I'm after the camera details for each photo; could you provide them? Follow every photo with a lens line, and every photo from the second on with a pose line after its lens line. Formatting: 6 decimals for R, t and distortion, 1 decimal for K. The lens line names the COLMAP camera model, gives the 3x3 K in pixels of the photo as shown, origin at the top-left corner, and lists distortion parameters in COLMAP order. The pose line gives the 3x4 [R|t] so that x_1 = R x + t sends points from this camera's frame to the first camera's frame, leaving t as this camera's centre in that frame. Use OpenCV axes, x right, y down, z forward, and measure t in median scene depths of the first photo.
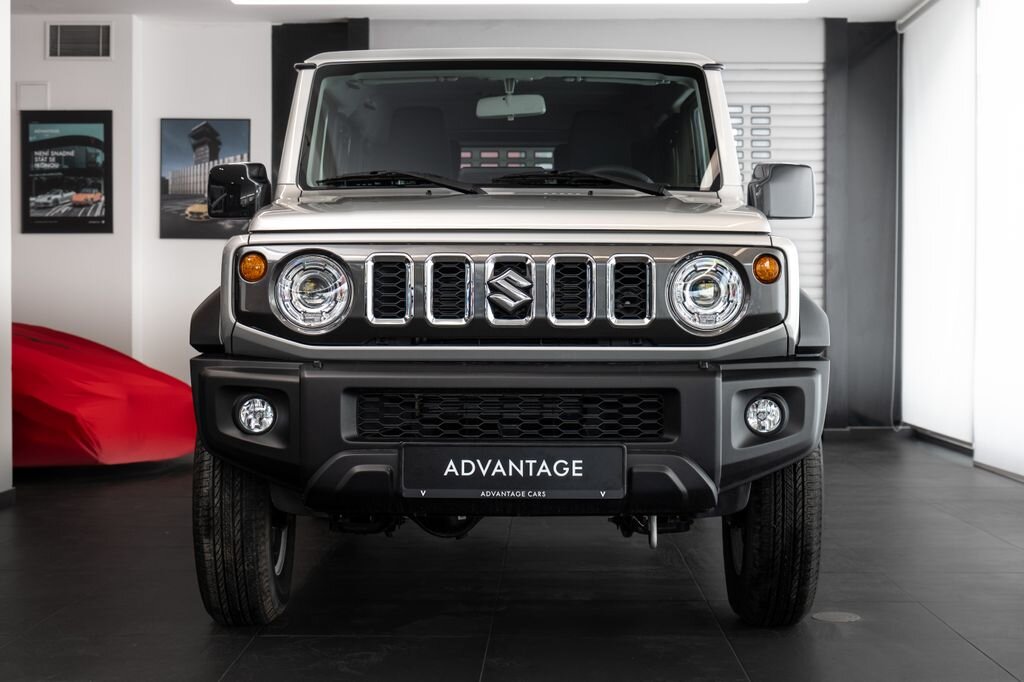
lens RADIAL K [[1776.8, 0, 512.0], [0, 1776.8, 341.0], [0, 0, 1]] dist [0.029434, 0.009972]
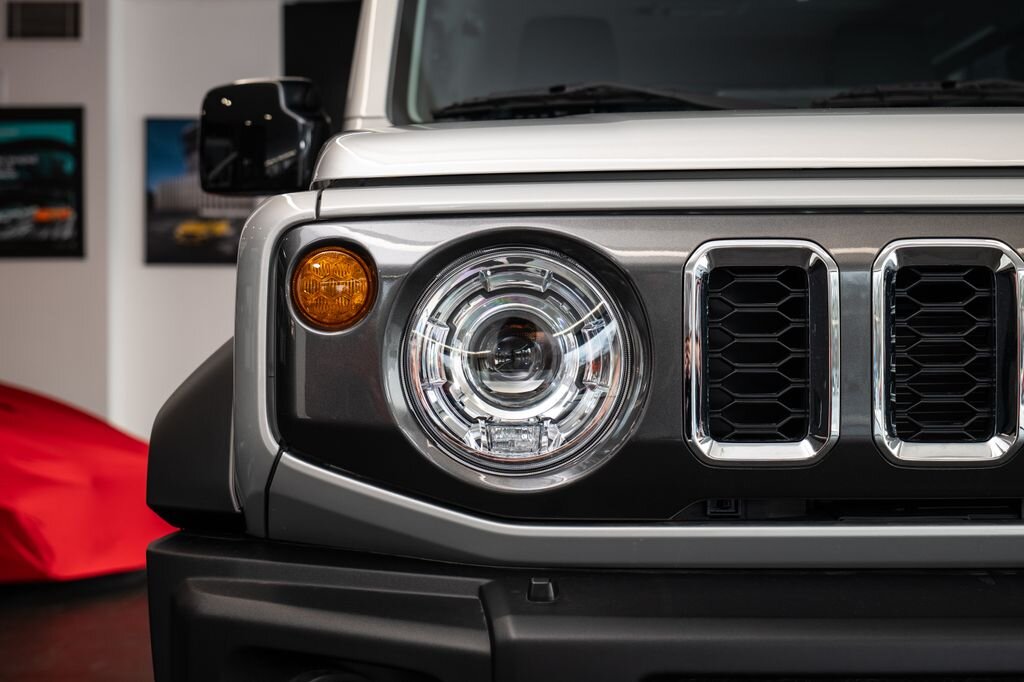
lens RADIAL K [[1776.8, 0, 512.0], [0, 1776.8, 341.0], [0, 0, 1]] dist [0.029434, 0.009972]
pose [[0.999982, -0.005811, 0.001564, -0.112865], [0.005840, 0.999803, -0.018951, -0.024897], [-0.001454, 0.018960, 0.999819, 0.669400]]
